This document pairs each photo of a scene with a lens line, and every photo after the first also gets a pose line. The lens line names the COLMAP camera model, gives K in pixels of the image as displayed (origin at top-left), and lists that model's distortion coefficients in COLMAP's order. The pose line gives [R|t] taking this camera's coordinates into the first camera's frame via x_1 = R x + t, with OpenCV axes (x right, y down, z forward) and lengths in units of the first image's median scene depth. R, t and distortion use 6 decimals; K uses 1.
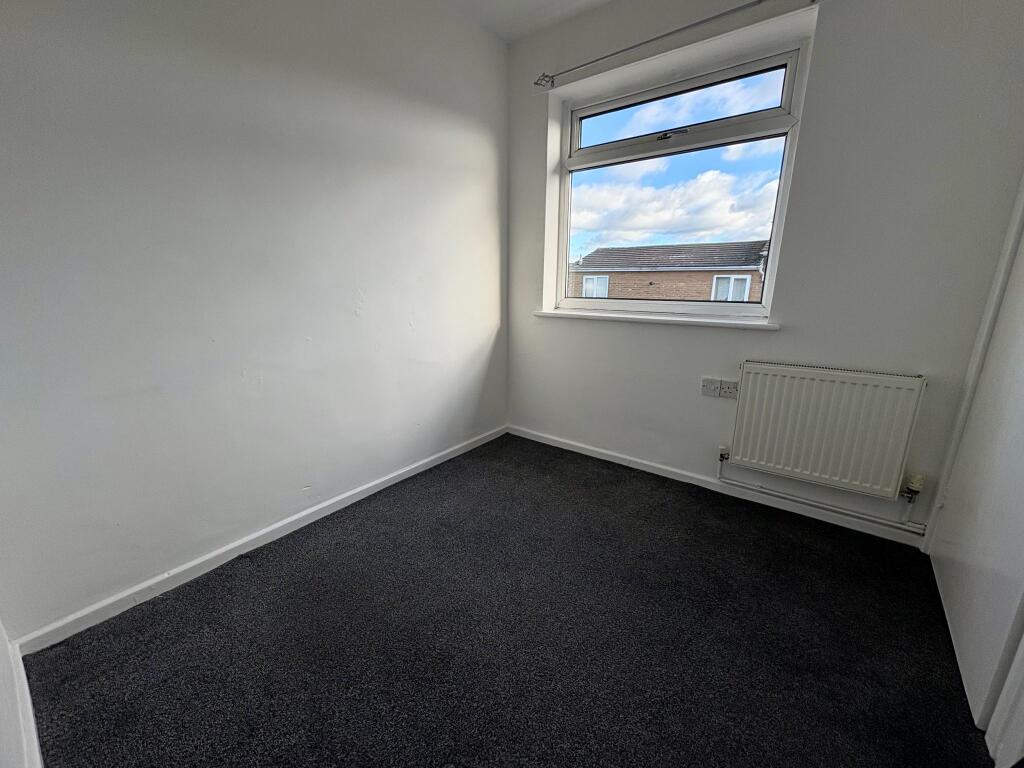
lens RADIAL K [[401.9, 0, 509.0], [0, 401.9, 381.0], [0, 0, 1]] dist [0.002118, 0.000182]
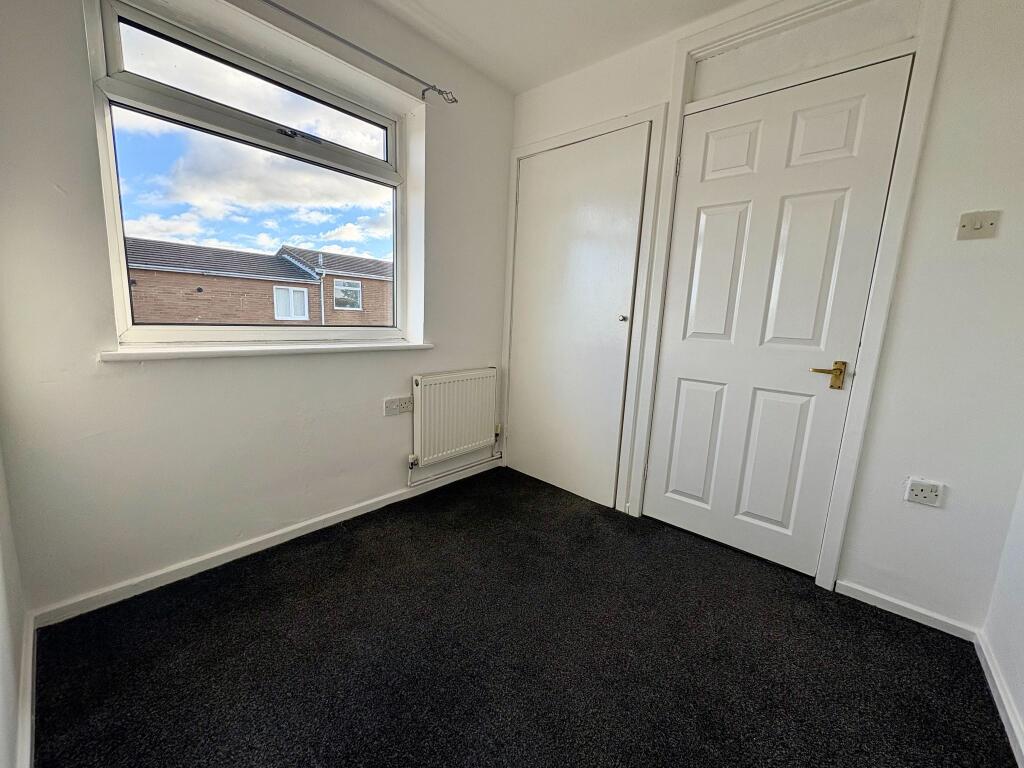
lens RADIAL K [[401.9, 0, 510.3], [0, 401.9, 383.3], [0, 0, 1]] dist [0.002118, 0.000182]
pose [[0.095297, -0.164570, 0.981751, -0.493667], [0.201179, 0.969073, 0.142917, -0.133124], [-0.974908, 0.183889, 0.125458, 0.554774]]
